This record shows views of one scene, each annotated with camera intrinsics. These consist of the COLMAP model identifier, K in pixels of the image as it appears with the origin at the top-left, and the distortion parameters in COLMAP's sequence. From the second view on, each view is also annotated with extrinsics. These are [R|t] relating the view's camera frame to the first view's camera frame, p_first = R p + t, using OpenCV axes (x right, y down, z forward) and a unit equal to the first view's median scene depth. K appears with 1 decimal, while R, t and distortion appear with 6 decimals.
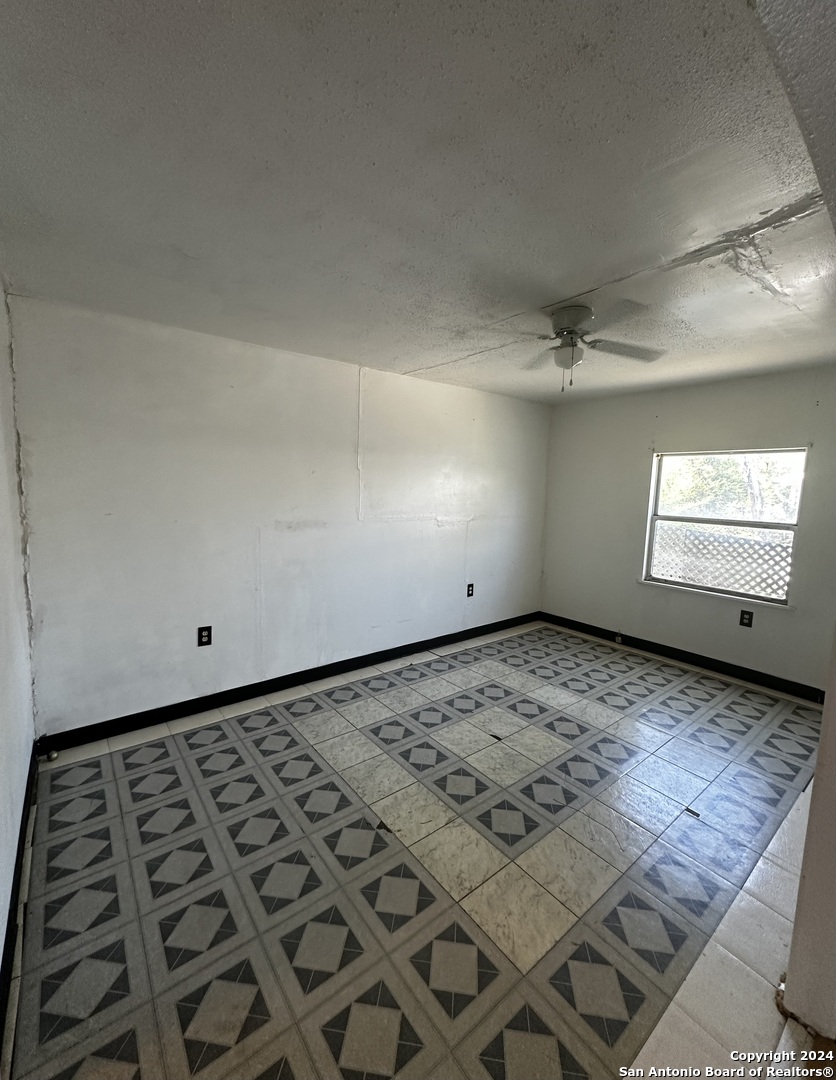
lens RADIAL K [[450.1, 0, 421.3], [0, 450.1, 542.0], [0, 0, 1]] dist [0.008191, 0.000616]
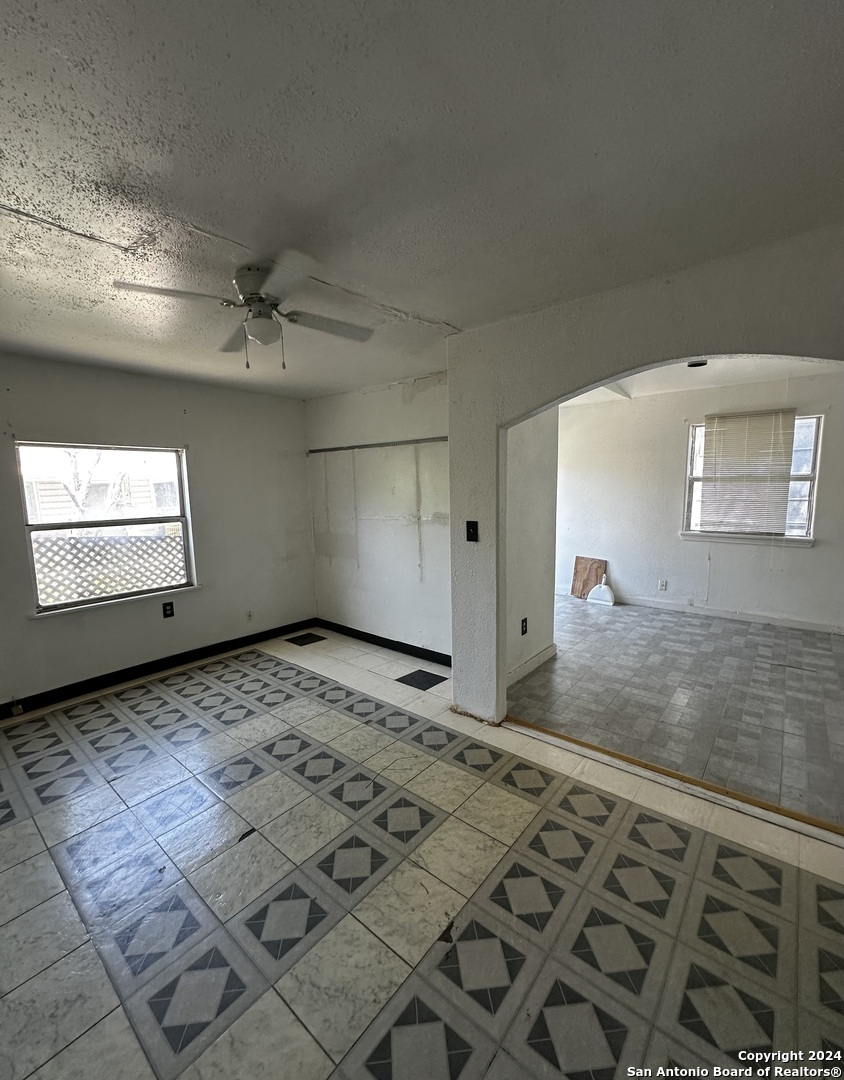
lens RADIAL K [[450.1, 0, 425.4], [0, 450.1, 540.4], [0, 0, 1]] dist [0.008191, 0.000616]
pose [[-0.202962, -0.138281, 0.969373, -0.541467], [0.137234, 0.976190, 0.167987, -0.111779], [-0.969522, 0.167126, -0.179153, 0.792843]]
